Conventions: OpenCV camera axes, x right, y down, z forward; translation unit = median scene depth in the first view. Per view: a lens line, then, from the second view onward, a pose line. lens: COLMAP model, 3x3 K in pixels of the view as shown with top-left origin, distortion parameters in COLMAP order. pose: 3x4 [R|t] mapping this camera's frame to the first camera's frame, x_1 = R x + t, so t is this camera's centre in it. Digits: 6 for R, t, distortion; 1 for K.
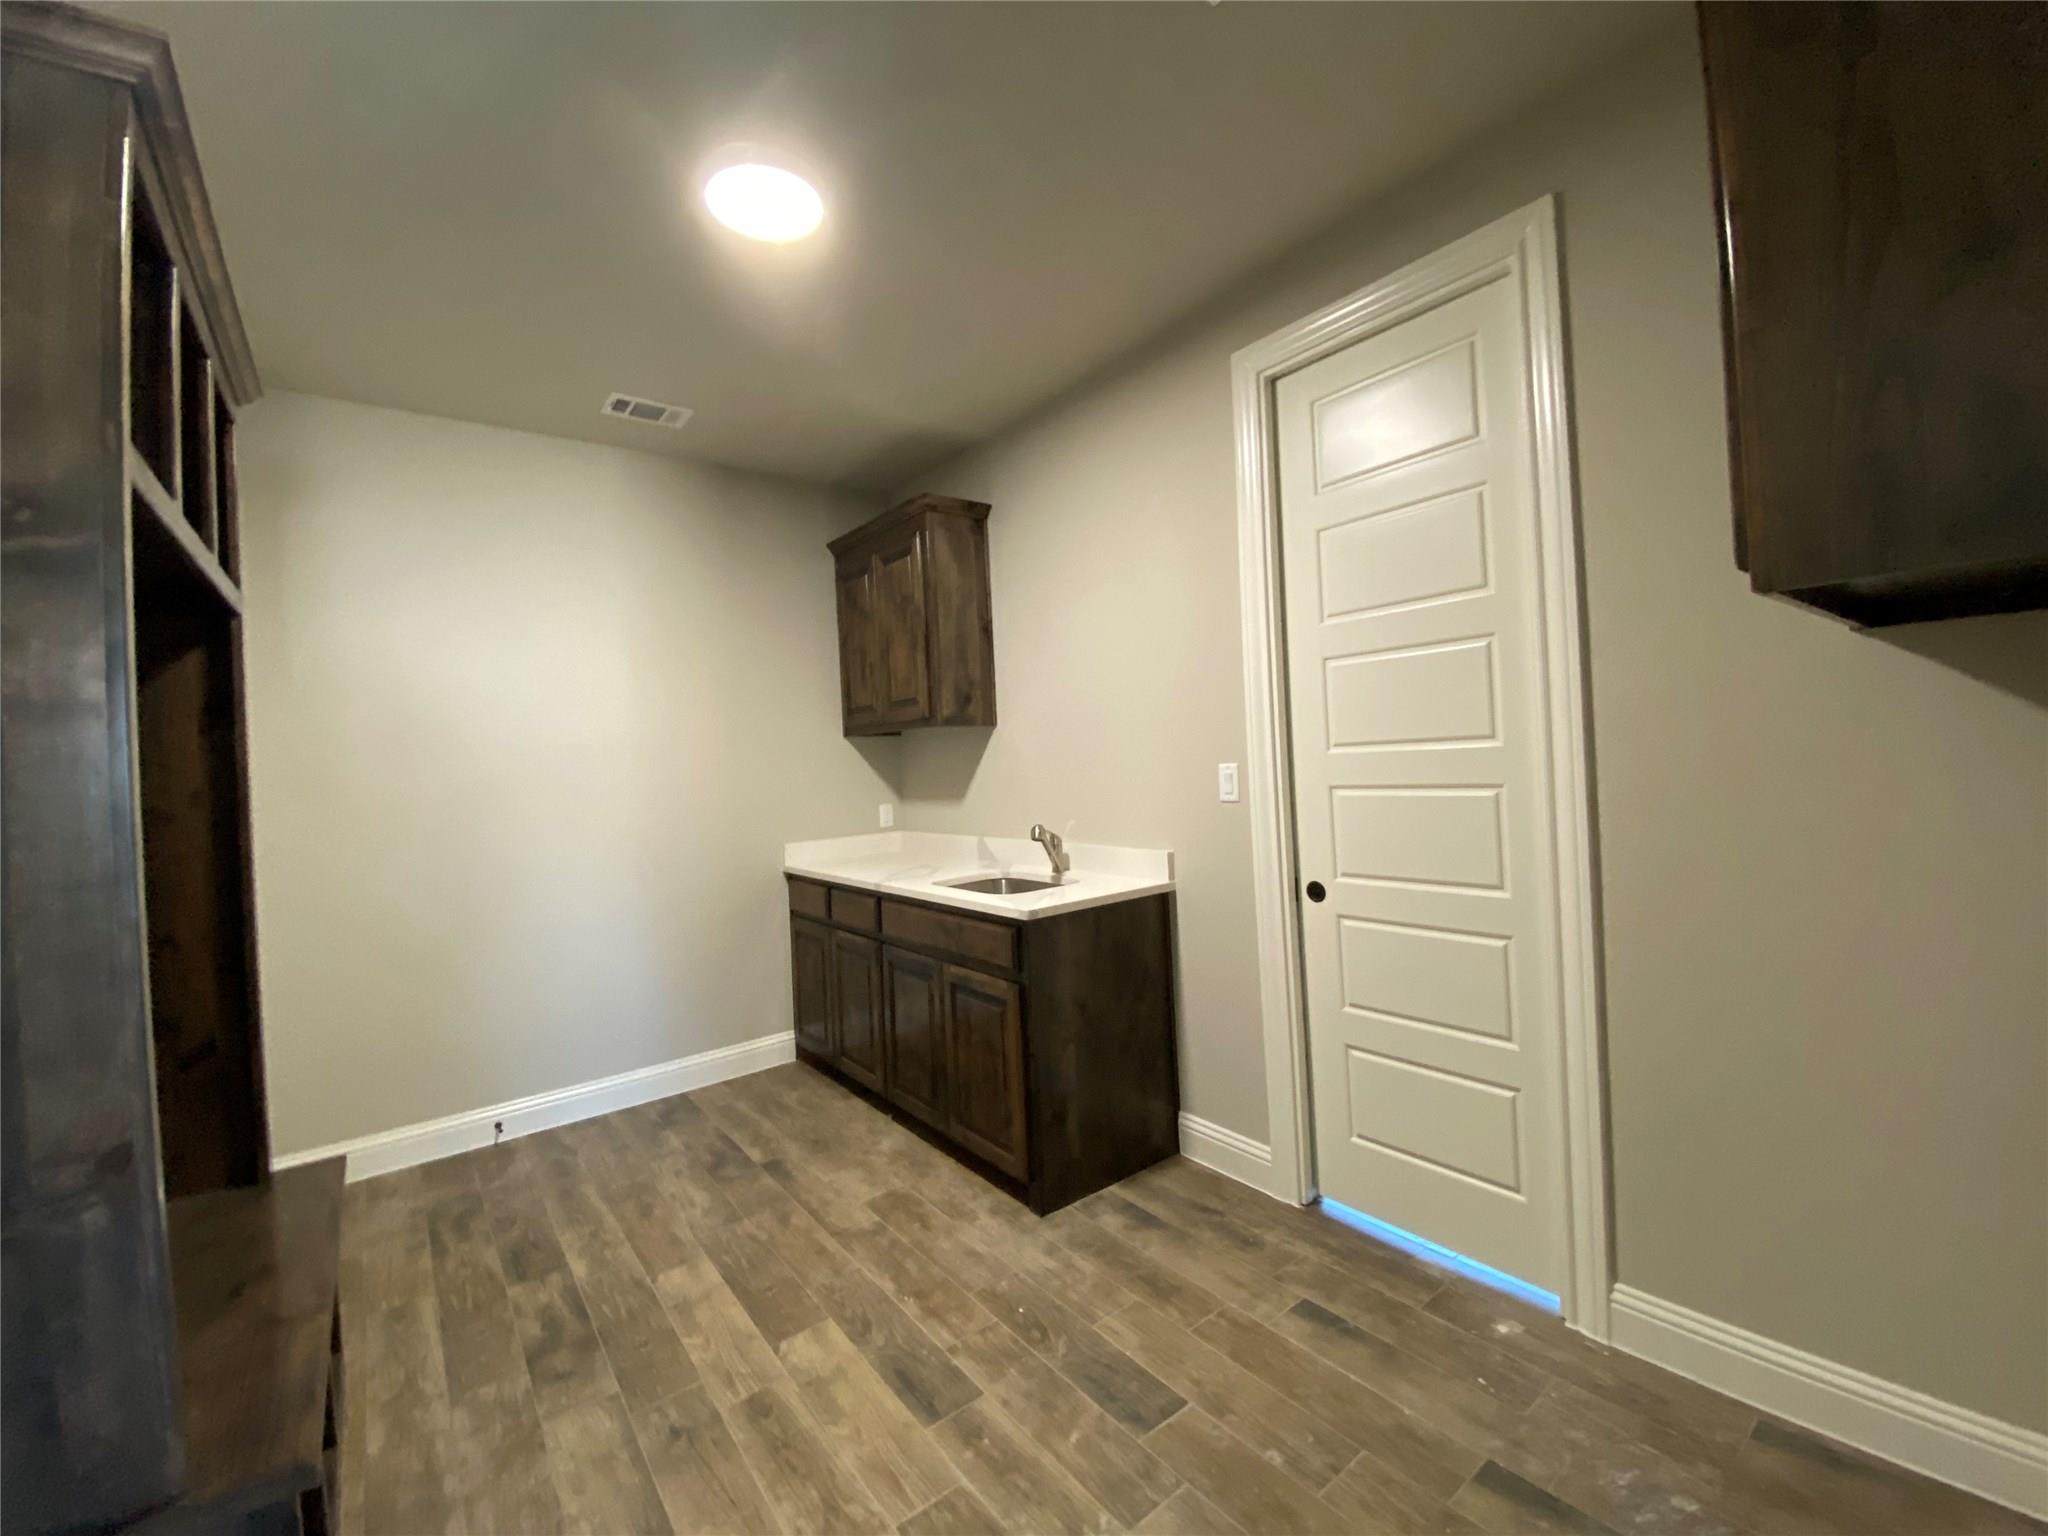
lens RADIAL K [[825.1, 0, 1016.9], [0, 825.1, 757.8], [0, 0, 1]] dist [0.023821, -0.019642]
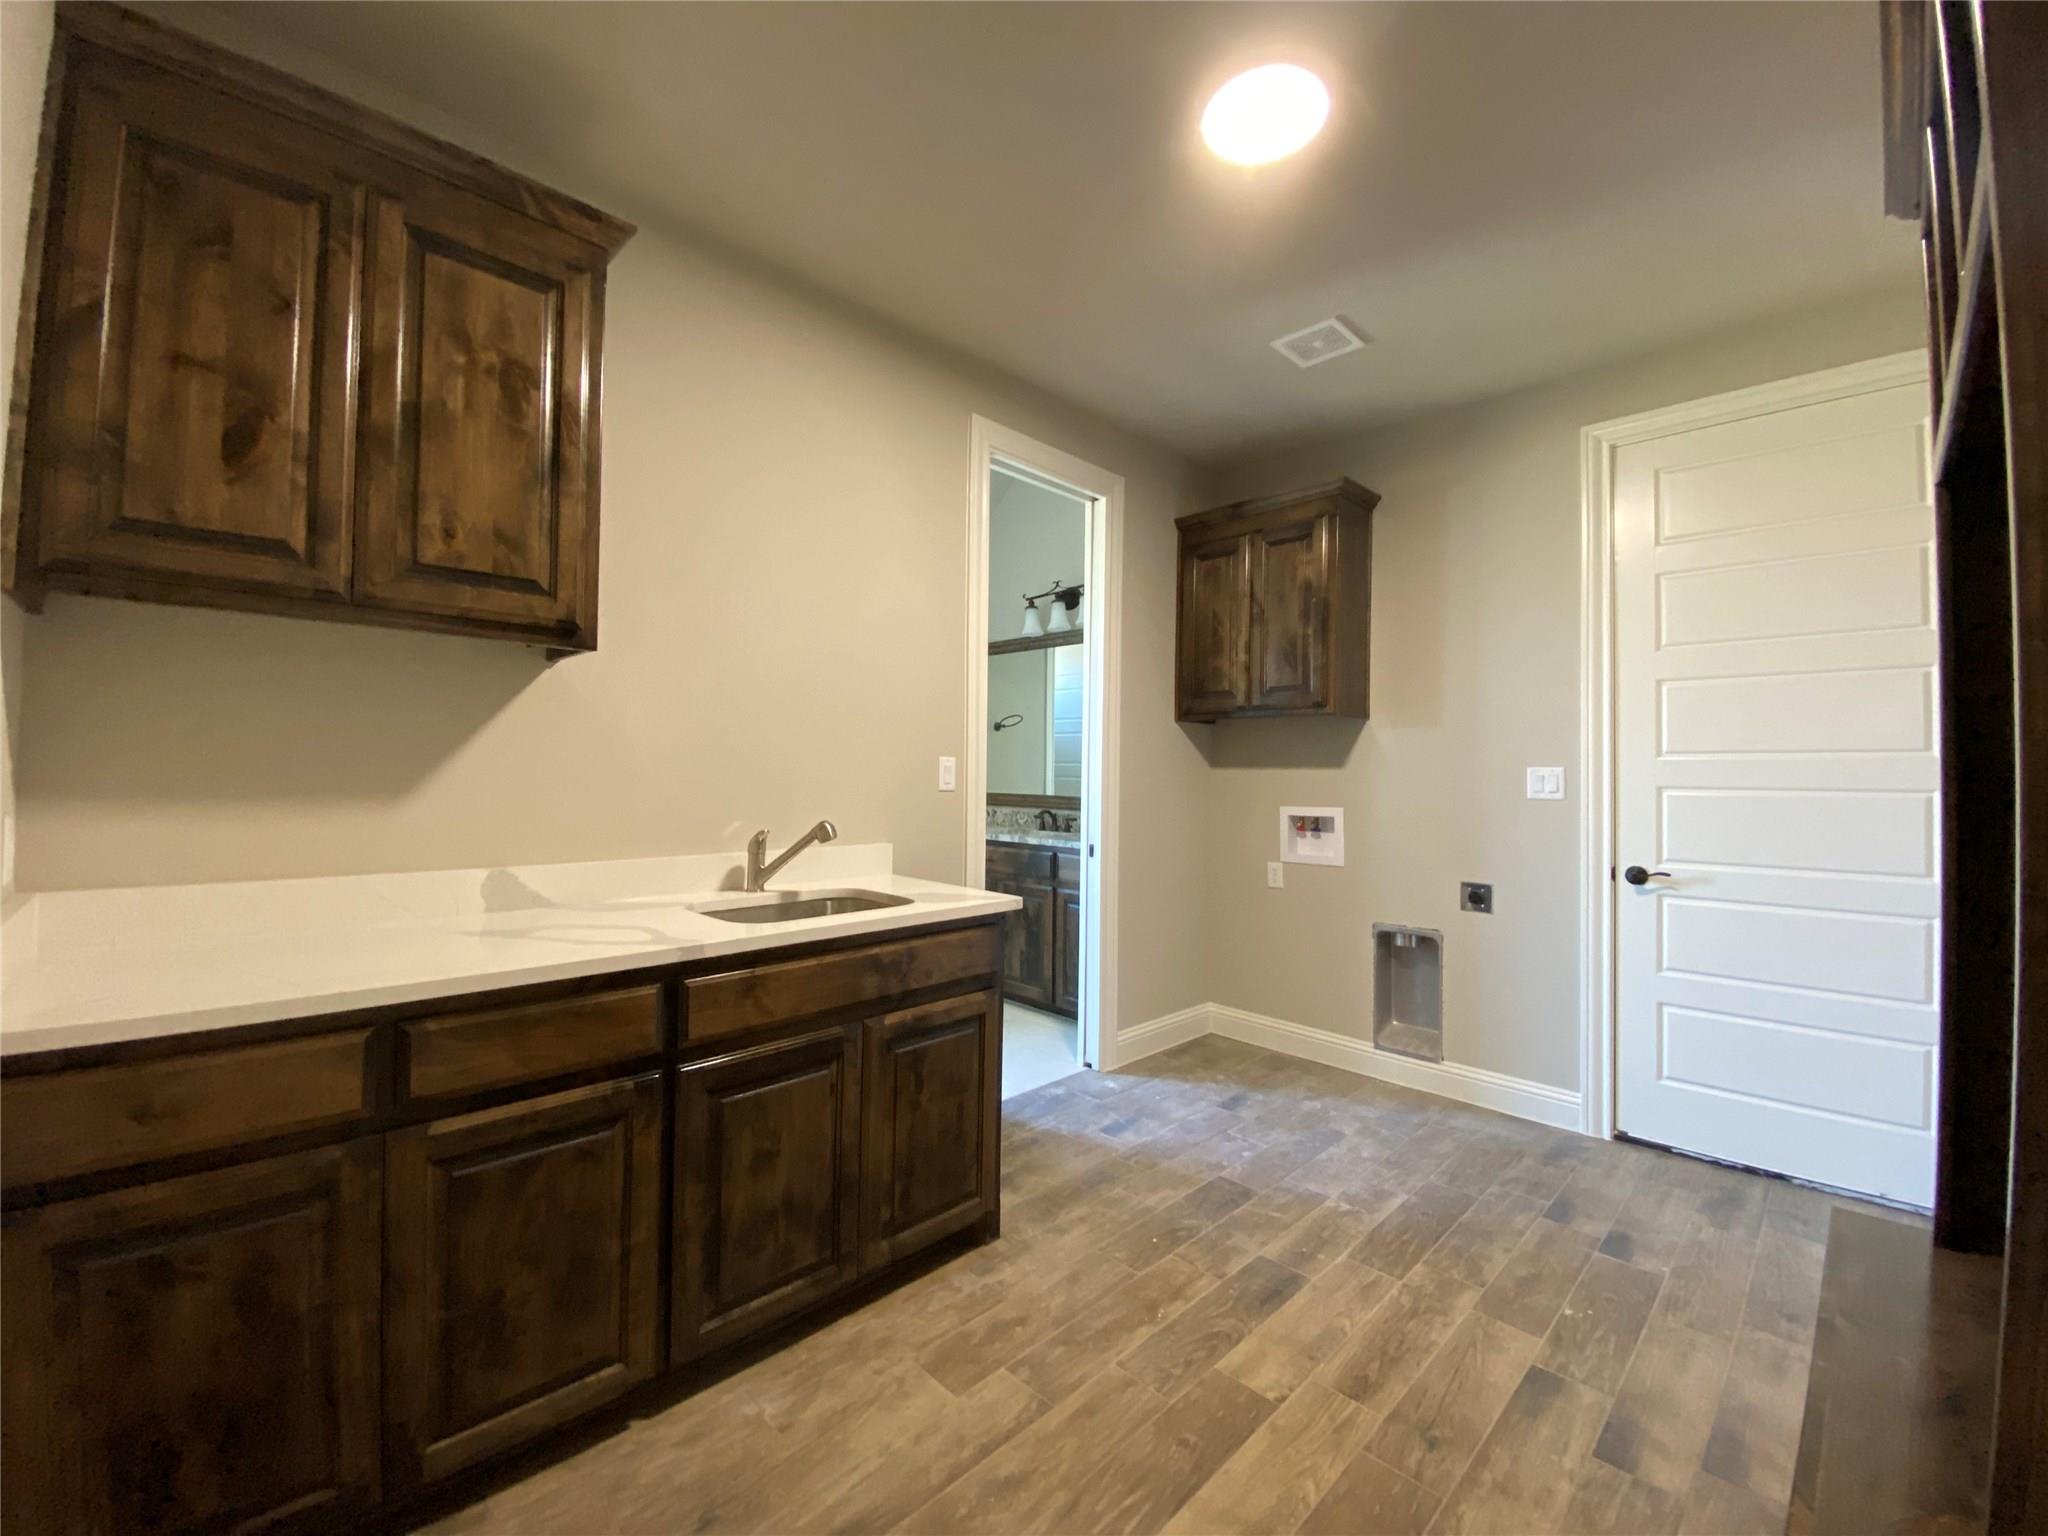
lens RADIAL K [[850.4, 0, 1001.4], [0, 850.4, 753.6], [0, 0, 1]] dist [0.023018, -0.013863]
pose [[-0.123540, 0.066891, 0.990083, -1.000982], [-0.017546, 0.997422, -0.069576, 0.090802], [-0.992184, -0.025967, -0.122048, 1.196218]]
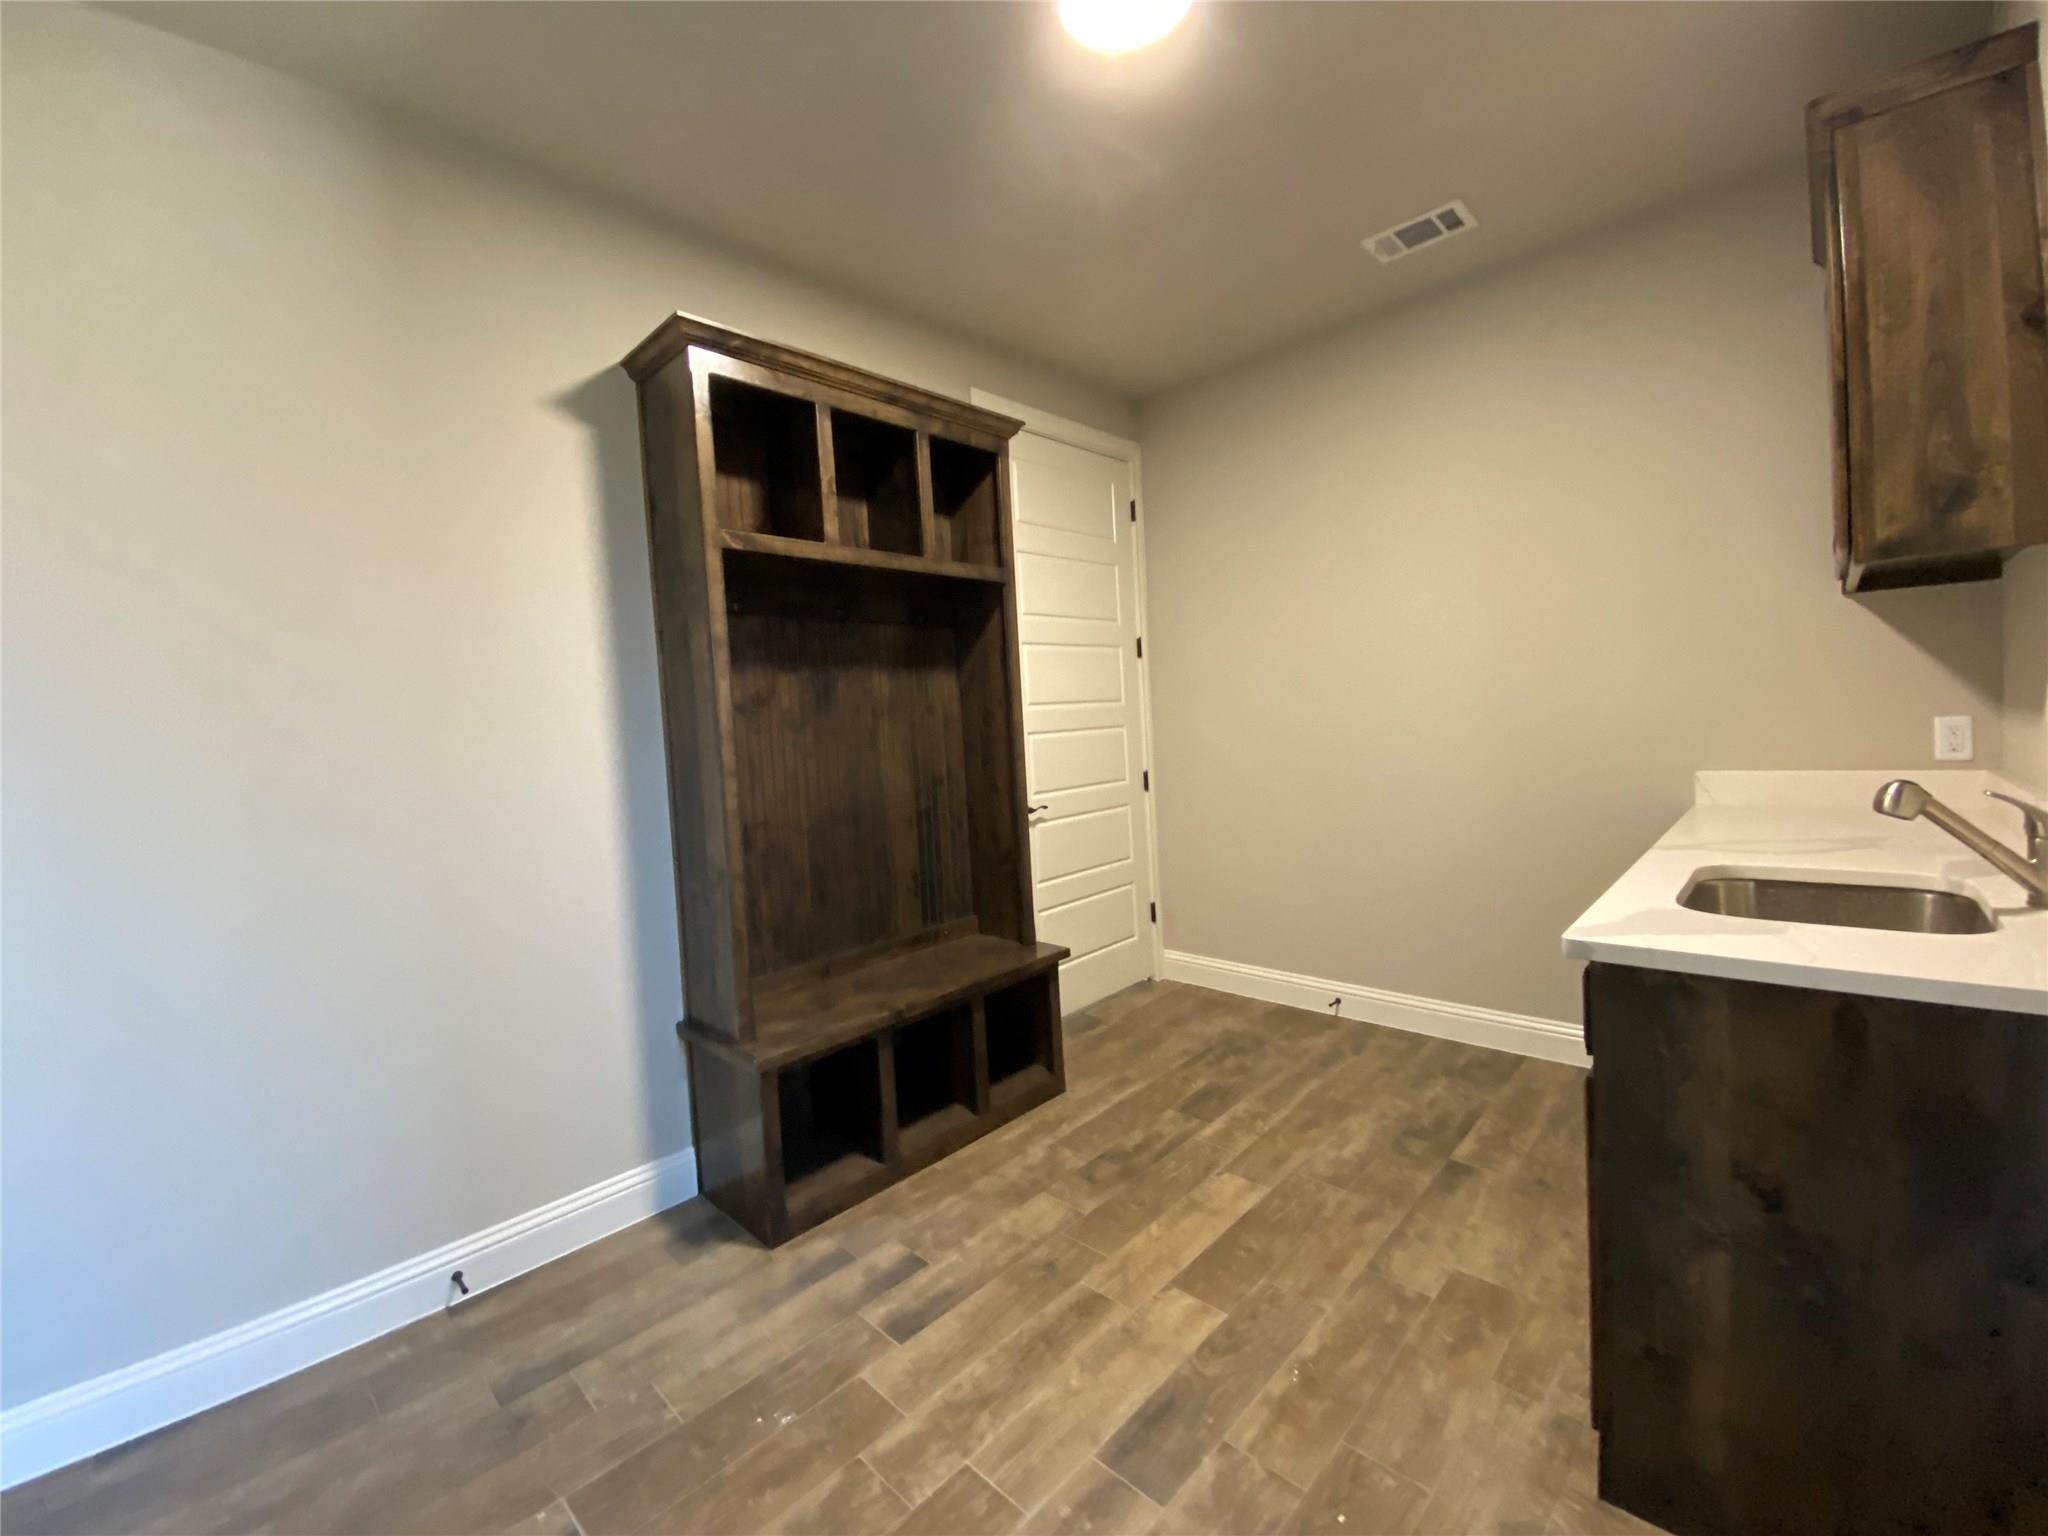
lens RADIAL K [[825.1, 0, 1016.9], [0, 825.1, 757.8], [0, 0, 1]] dist [0.023821, -0.019642]
pose [[0.158589, 0.081391, -0.983984, 0.482821], [0.053002, 0.994458, 0.090800, 0.008991], [0.985921, -0.066553, 0.153396, 0.613236]]
